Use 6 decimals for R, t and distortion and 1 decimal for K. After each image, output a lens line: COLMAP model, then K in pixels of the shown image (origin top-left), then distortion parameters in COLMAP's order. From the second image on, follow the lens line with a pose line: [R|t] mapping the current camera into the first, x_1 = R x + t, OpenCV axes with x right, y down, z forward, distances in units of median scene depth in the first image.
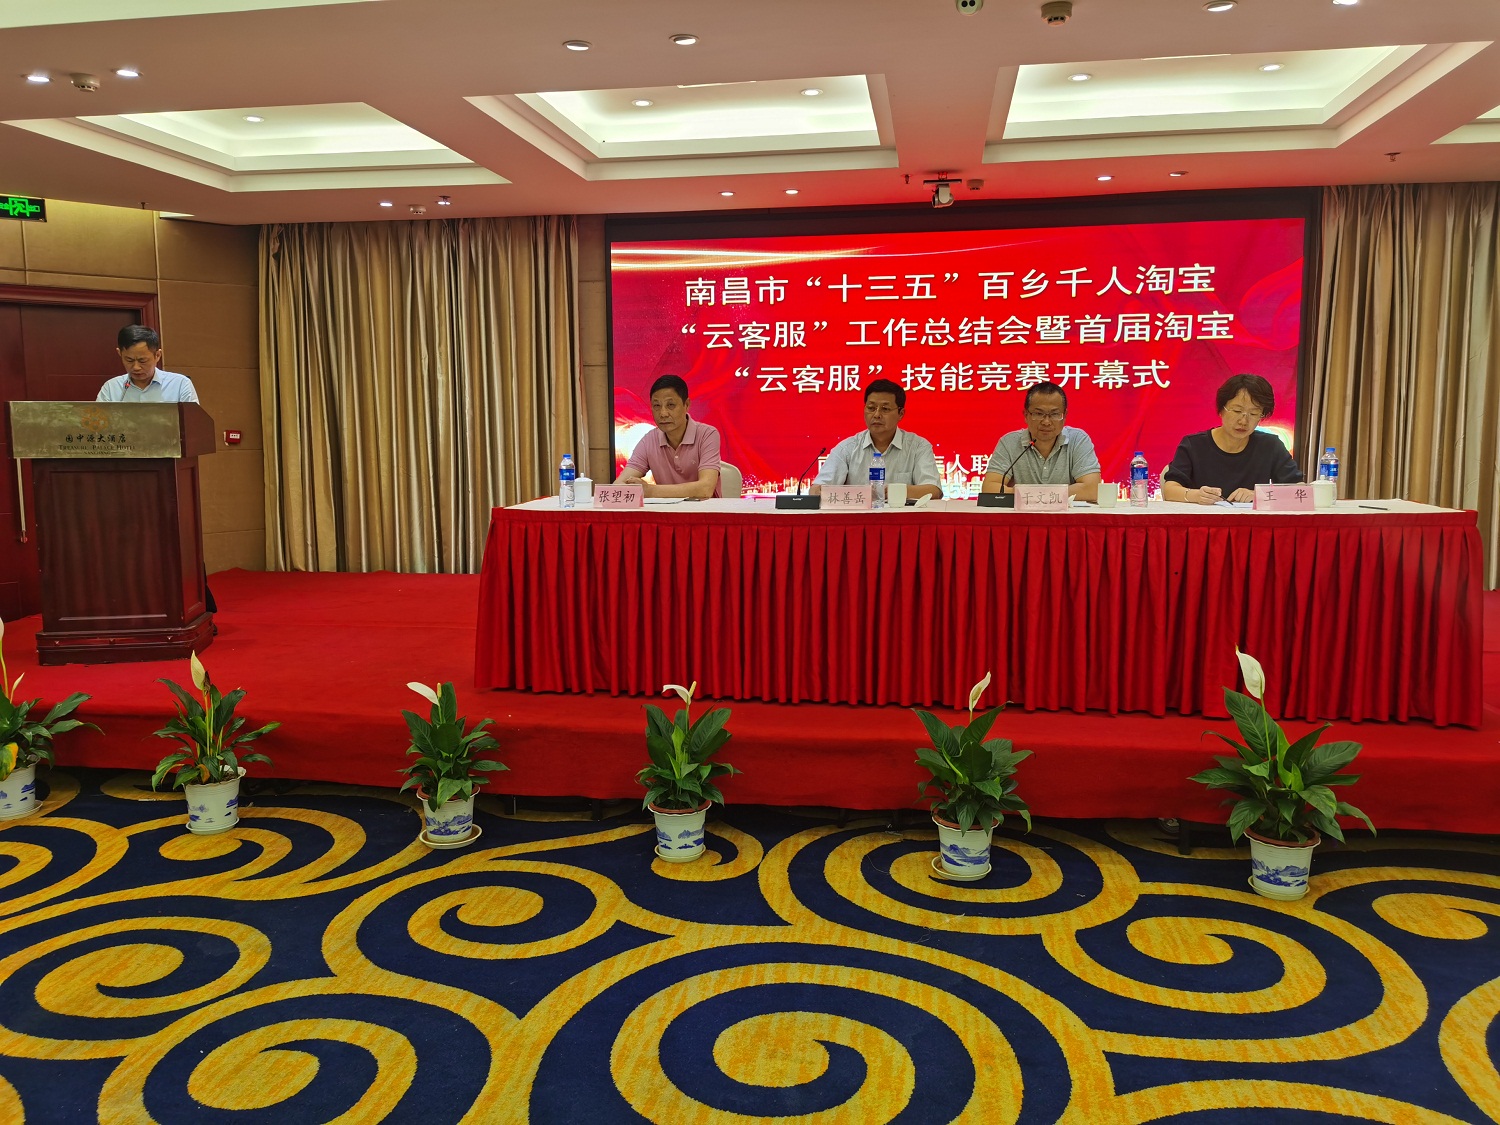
lens RADIAL K [[1162.3, 0, 746.8], [0, 1162.3, 548.3], [0, 0, 1]] dist [0.062719, -0.082889]
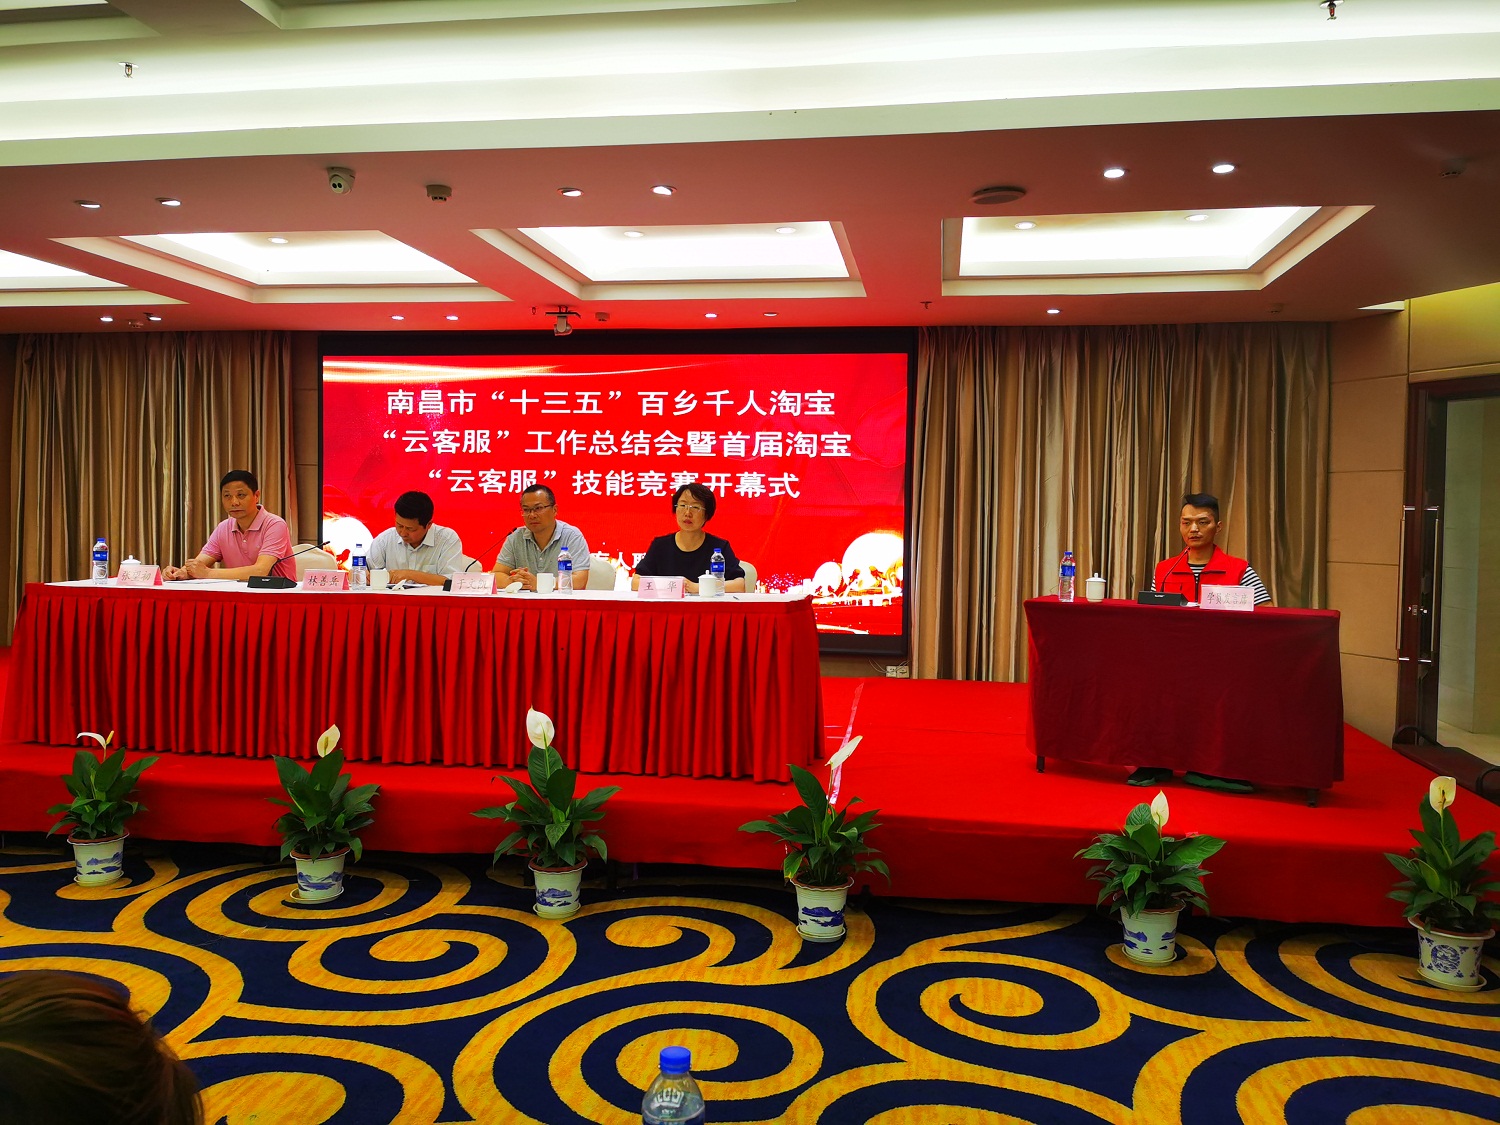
lens RADIAL K [[1162.3, 0, 759.0], [0, 1162.3, 553.9], [0, 0, 1]] dist [0.062719, -0.082889]
pose [[0.999725, 0.022980, 0.004575, 0.320141], [-0.022514, 0.996200, -0.084129, 0.011589], [-0.006491, 0.084003, 0.996444, -0.108801]]
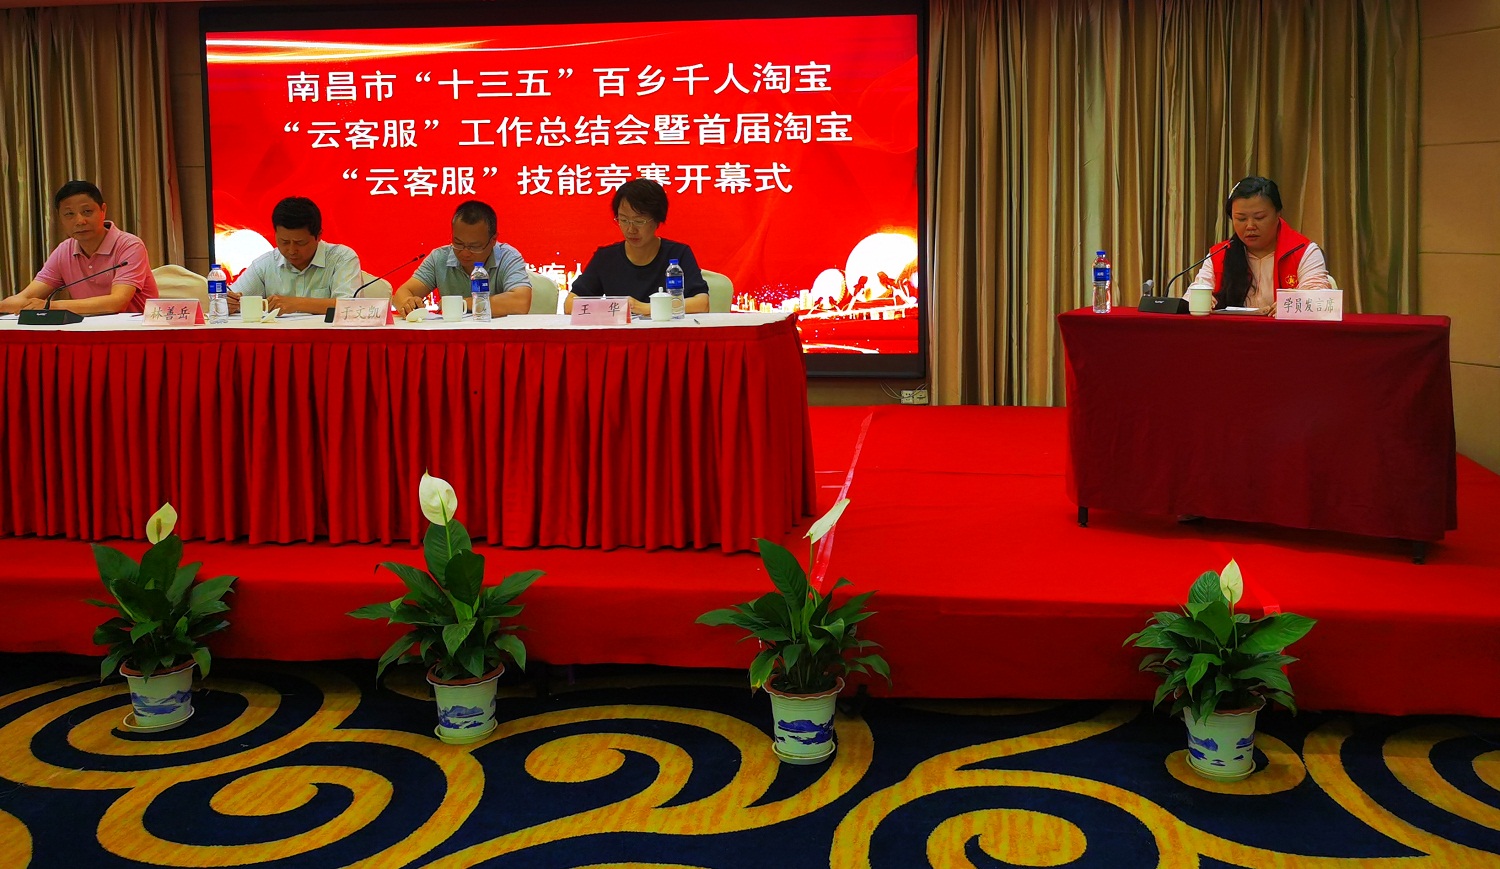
lens RADIAL K [[1298.2, 0, 818.0], [0, 1298.2, 299.6], [0, 0, 1]] dist [0.051400, -0.053837]
pose [[0.999285, -0.004922, 0.037476, 0.344446], [0.006825, 0.998684, -0.050823, 0.001229], [-0.037177, 0.051043, 0.998004, -0.030477]]
